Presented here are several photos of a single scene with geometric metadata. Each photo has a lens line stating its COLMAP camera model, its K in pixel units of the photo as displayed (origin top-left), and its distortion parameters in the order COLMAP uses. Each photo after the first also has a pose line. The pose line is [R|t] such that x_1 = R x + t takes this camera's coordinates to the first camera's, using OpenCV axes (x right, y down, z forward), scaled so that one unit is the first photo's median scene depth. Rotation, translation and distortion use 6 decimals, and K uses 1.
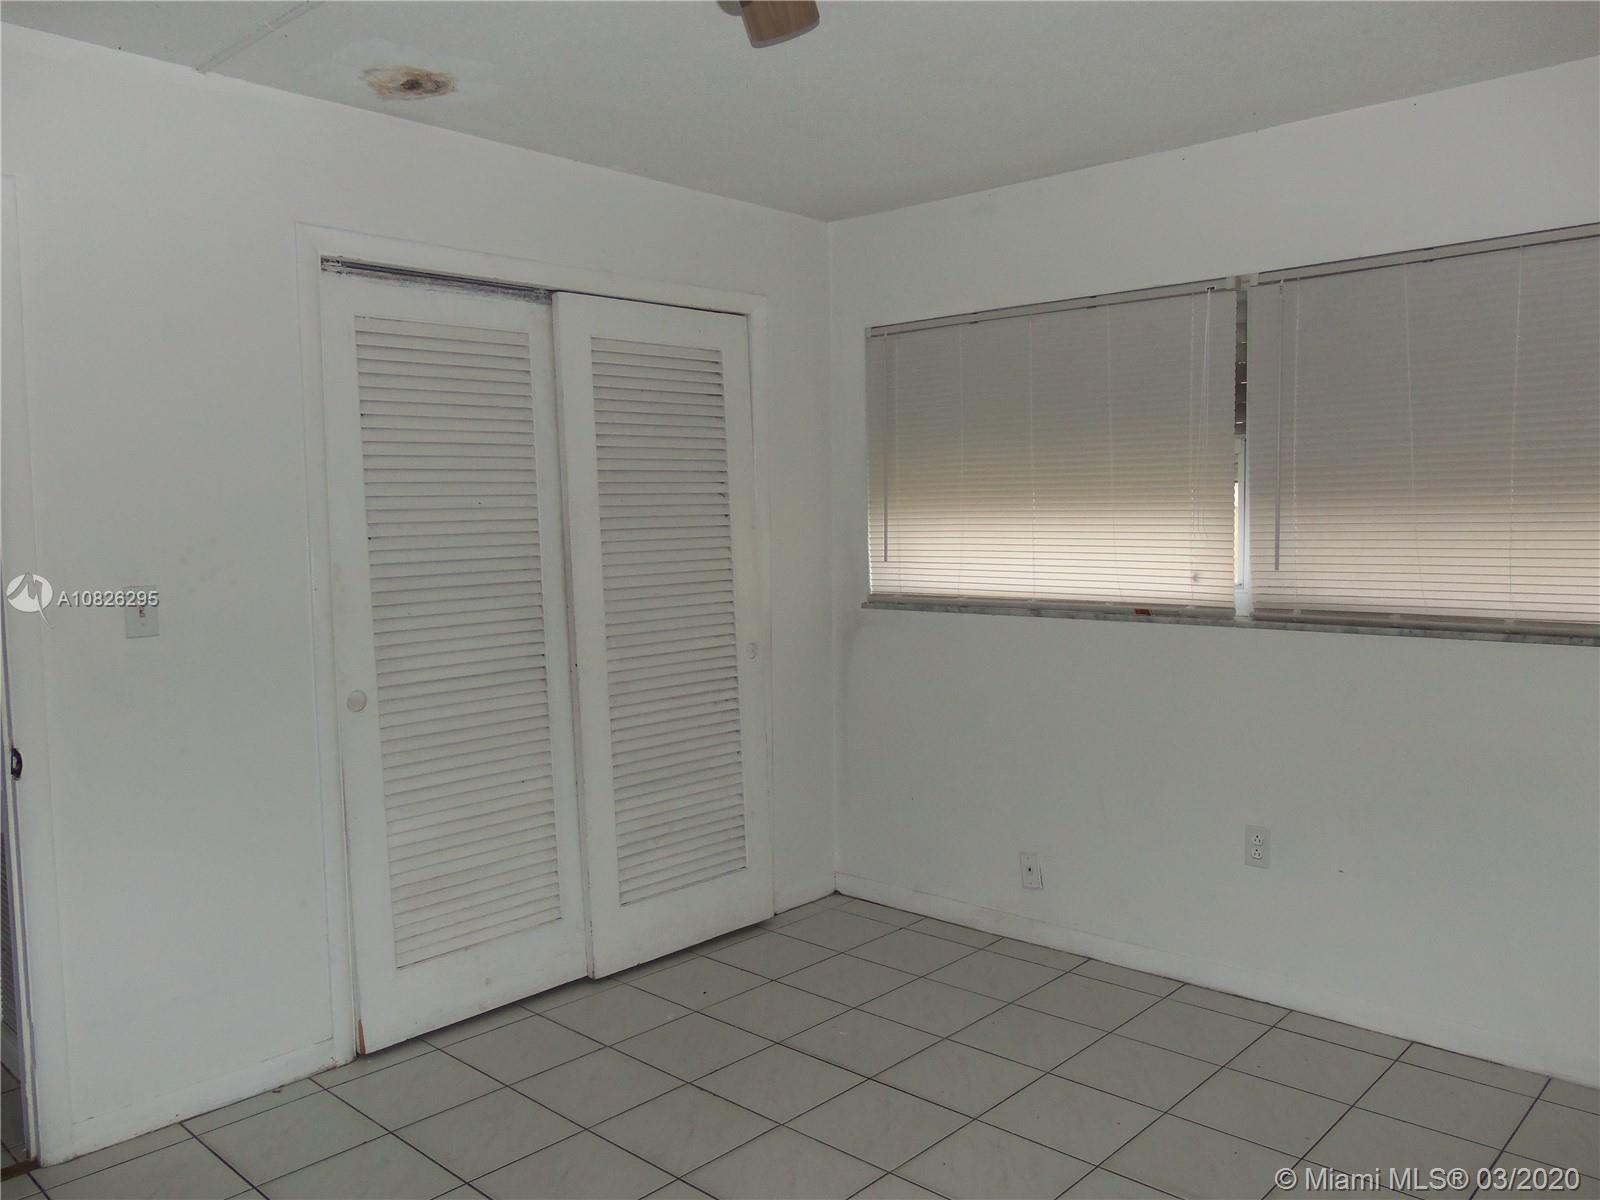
lens RADIAL K [[1256.7, 0, 806.0], [0, 1256.7, 604.8], [0, 0, 1]] dist [-0.045784, 0.022855]
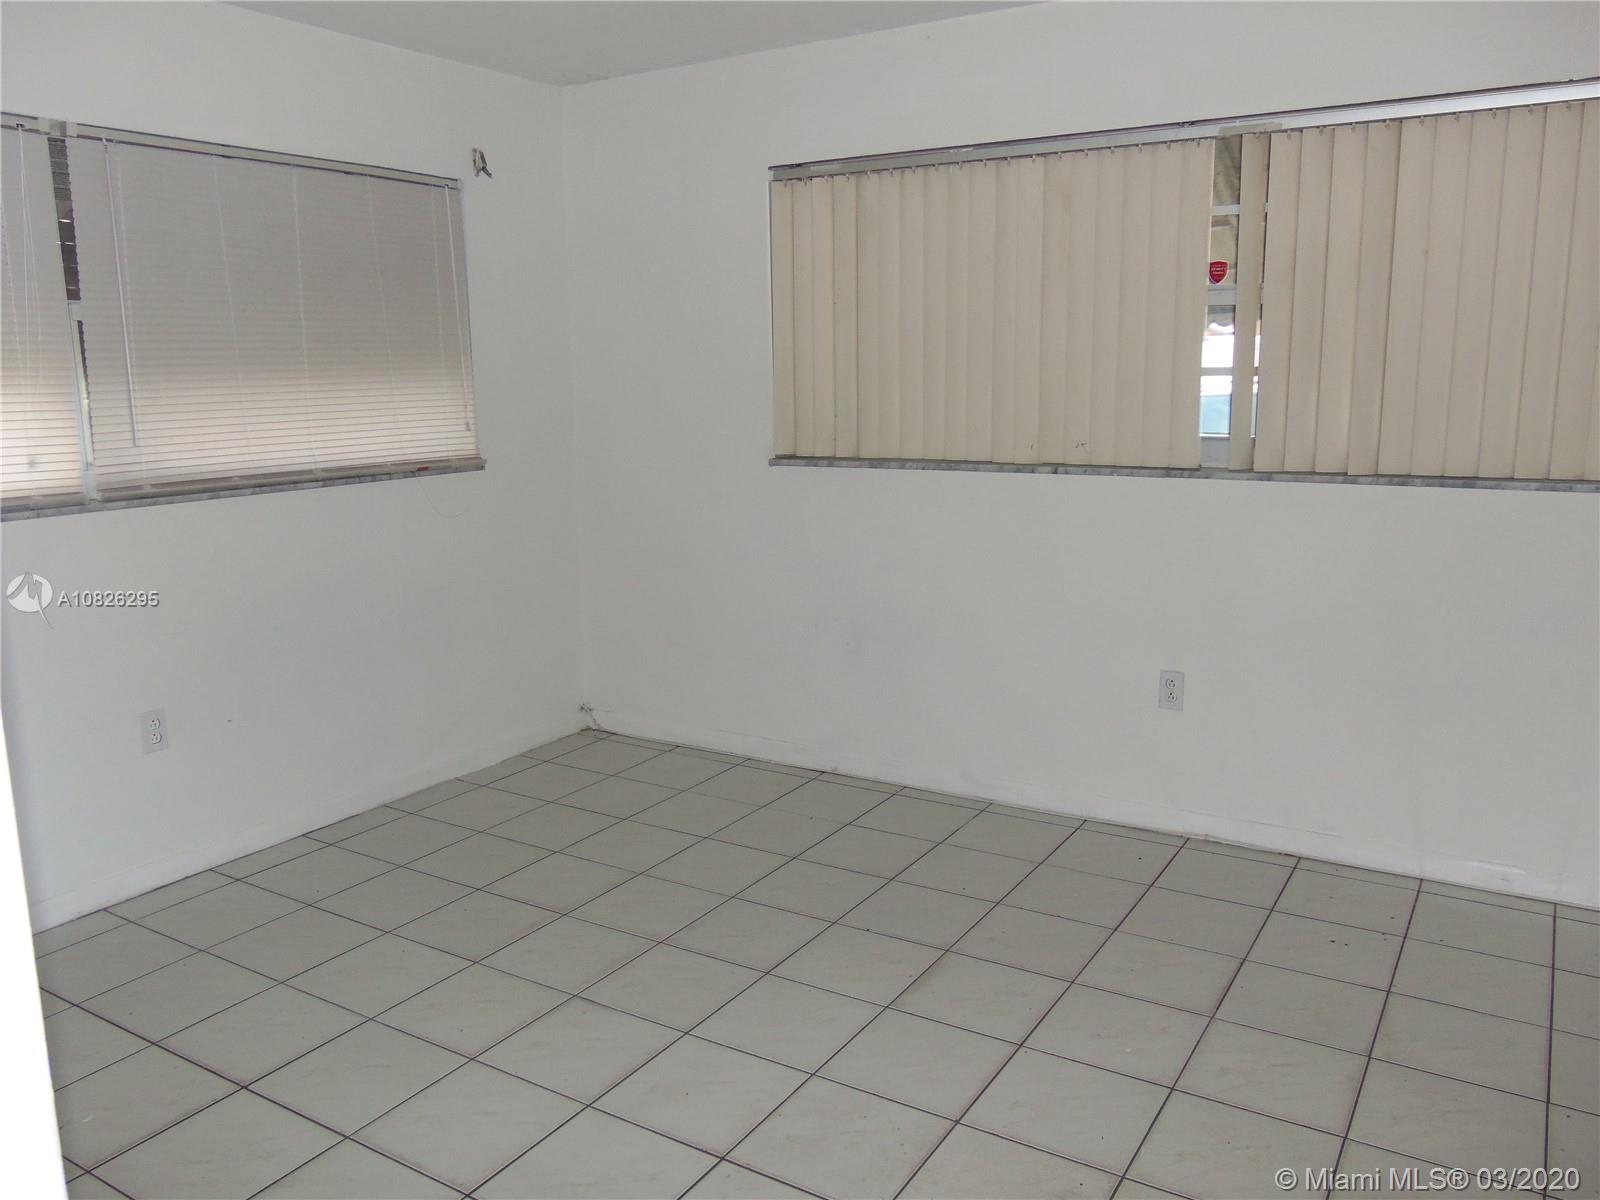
lens RADIAL K [[1256.7, 0, 796.3], [0, 1256.7, 595.7], [0, 0, 1]] dist [-0.045784, 0.022855]
pose [[-0.215856, -0.156307, 0.963833, -0.675433], [0.087485, 0.980038, 0.178528, -0.040457], [-0.972498, 0.122858, -0.197872, 0.696698]]
